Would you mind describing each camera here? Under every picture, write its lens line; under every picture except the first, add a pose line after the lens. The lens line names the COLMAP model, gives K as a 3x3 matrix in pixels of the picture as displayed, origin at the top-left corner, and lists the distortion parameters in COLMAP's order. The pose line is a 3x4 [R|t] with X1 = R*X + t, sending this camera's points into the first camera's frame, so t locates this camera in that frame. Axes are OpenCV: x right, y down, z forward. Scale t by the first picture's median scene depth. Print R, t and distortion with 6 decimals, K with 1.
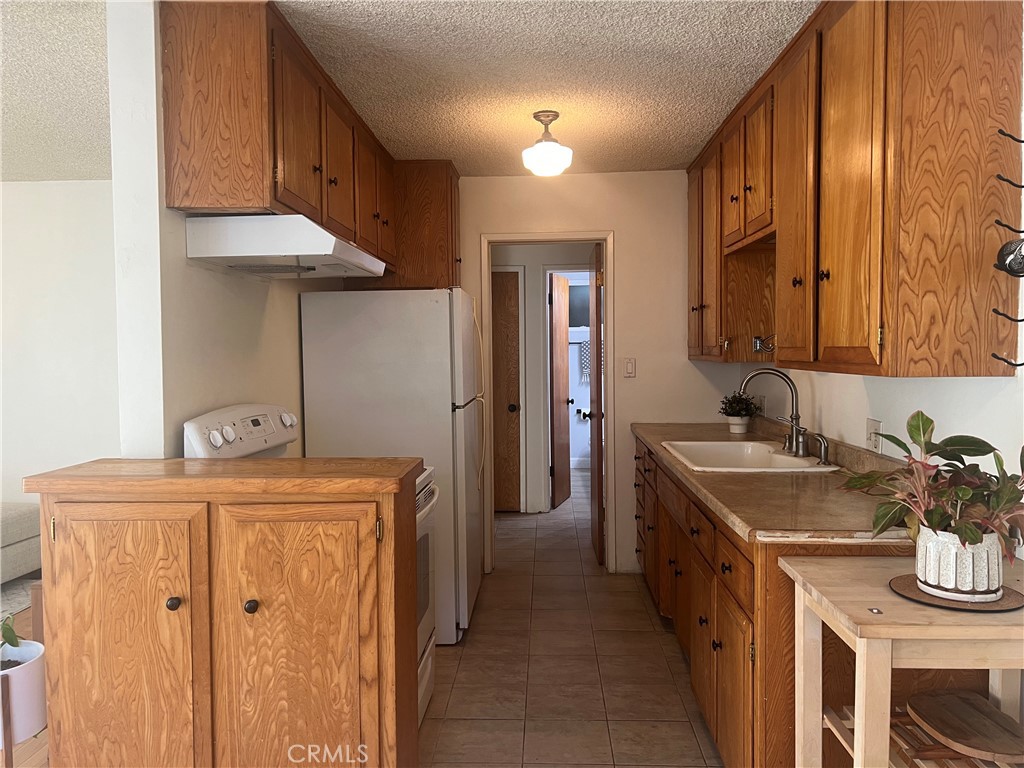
lens RADIAL K [[765.6, 0, 521.1], [0, 765.6, 378.1], [0, 0, 1]] dist [0.045161, -0.051391]
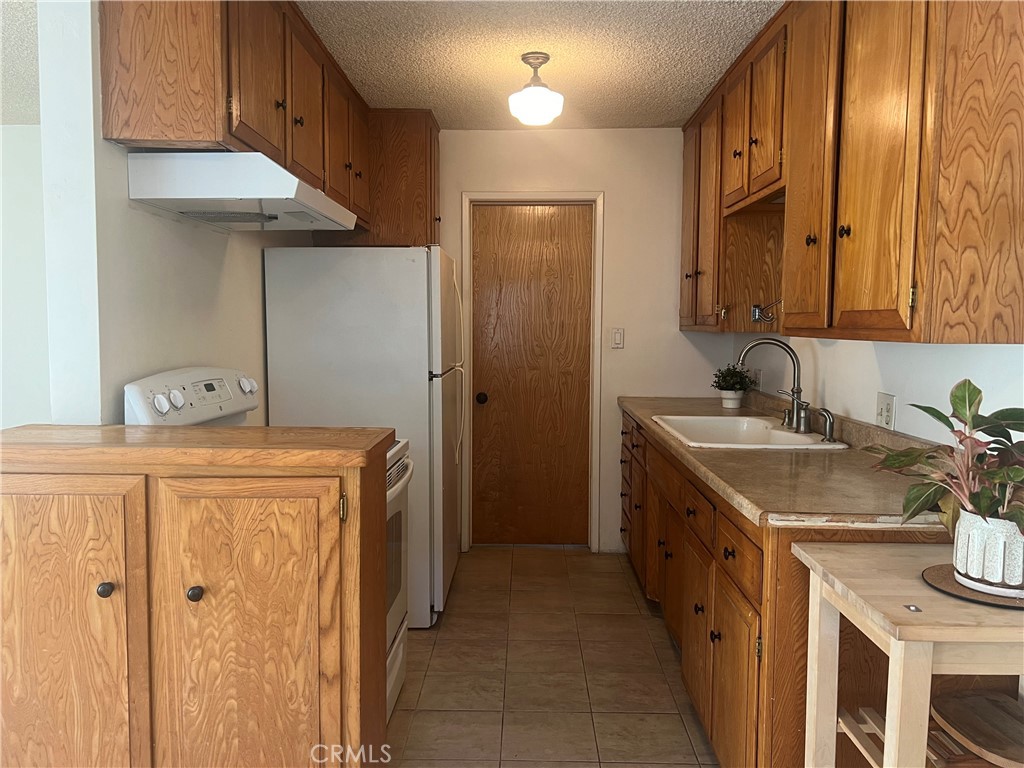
lens RADIAL K [[765.6, 0, 521.1], [0, 765.6, 378.1], [0, 0, 1]] dist [0.045161, -0.051391]
pose [[0.999500, 0.014577, 0.028068, -0.007102], [-0.015453, 0.999391, 0.031274, 0.016345], [-0.027595, -0.031692, 0.999117, 0.110255]]
